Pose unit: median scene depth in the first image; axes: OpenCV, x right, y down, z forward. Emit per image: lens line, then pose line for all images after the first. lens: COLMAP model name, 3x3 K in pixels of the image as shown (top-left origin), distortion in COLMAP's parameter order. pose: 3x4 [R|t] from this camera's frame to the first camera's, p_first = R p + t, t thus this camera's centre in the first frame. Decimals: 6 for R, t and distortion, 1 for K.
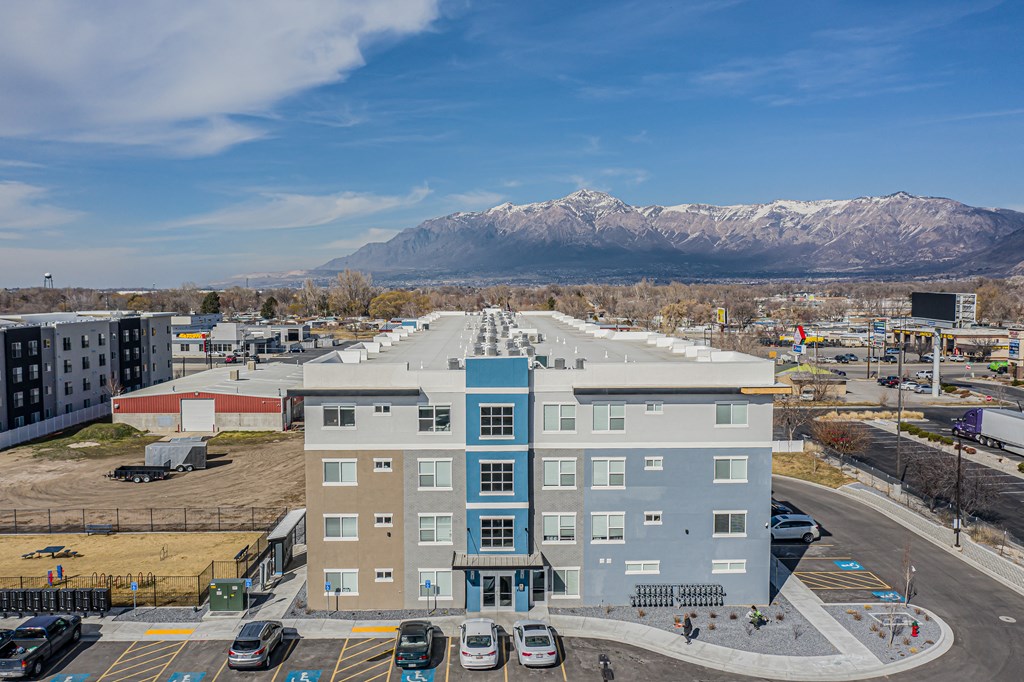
lens RADIAL K [[820.1, 0, 512.0], [0, 820.1, 341.0], [0, 0, 1]] dist [-0.001452, -0.002490]
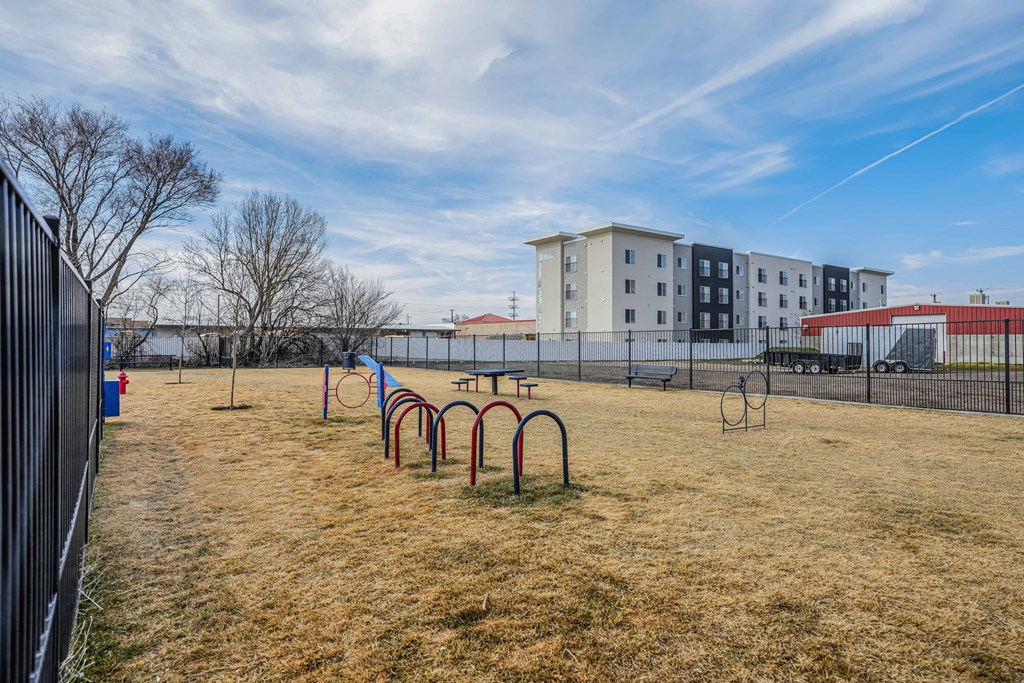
lens RADIAL K [[563.4, 0, 512.0], [0, 563.4, 341.5], [0, 0, 1]] dist [-0.001693, -0.000466]
pose [[0.547901, 0.001877, -0.836541, -0.160292], [-0.051964, 0.998143, -0.031795, 0.122096], [0.834928, 0.060891, 0.546980, 0.420828]]
